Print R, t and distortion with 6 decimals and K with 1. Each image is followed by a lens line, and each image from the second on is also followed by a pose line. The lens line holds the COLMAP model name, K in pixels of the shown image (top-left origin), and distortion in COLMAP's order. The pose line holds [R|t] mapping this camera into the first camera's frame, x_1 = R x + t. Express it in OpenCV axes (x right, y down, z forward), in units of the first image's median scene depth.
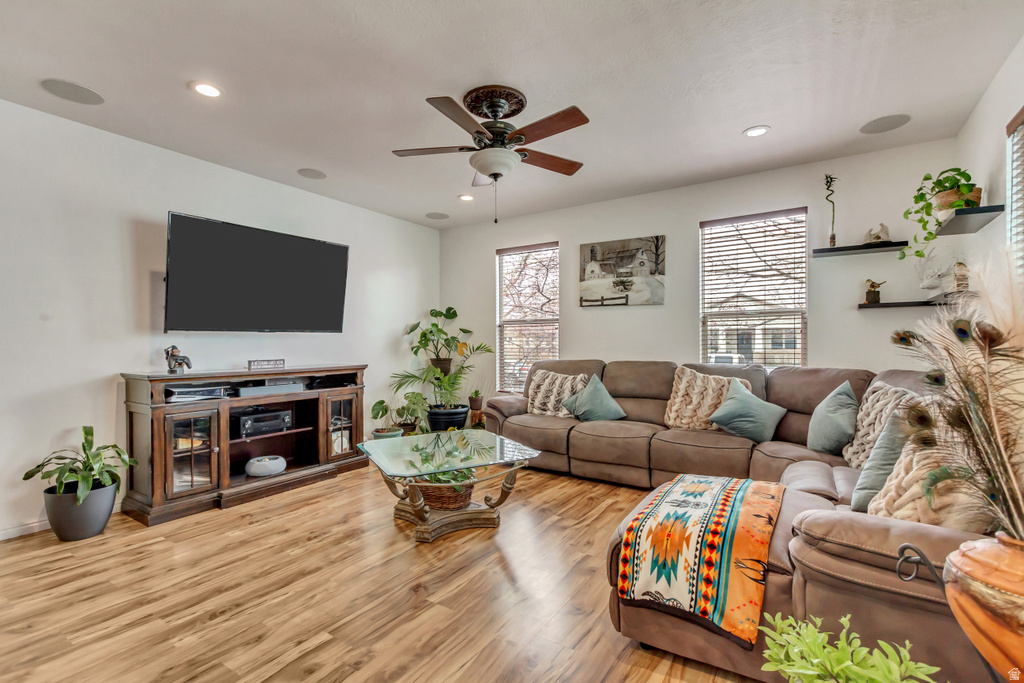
lens RADIAL K [[478.5, 0, 506.9], [0, 478.5, 343.5], [0, 0, 1]] dist [0.002802, 0.000224]
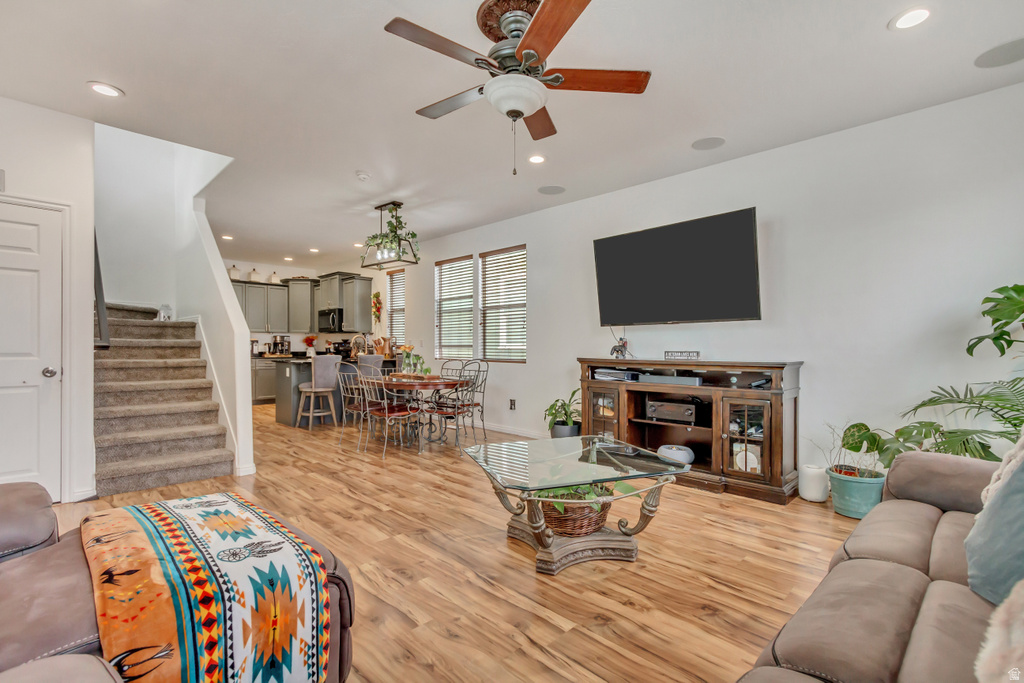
lens RADIAL K [[475.3, 0, 509.3], [0, 475.3, 346.6], [0, 0, 1]] dist [0.039001, 0.000078]
pose [[-0.211459, 0.013083, -0.977299, 0.595973], [0.006012, 0.999909, 0.012085, 0.010596], [0.977368, -0.003320, -0.211518, 0.907143]]
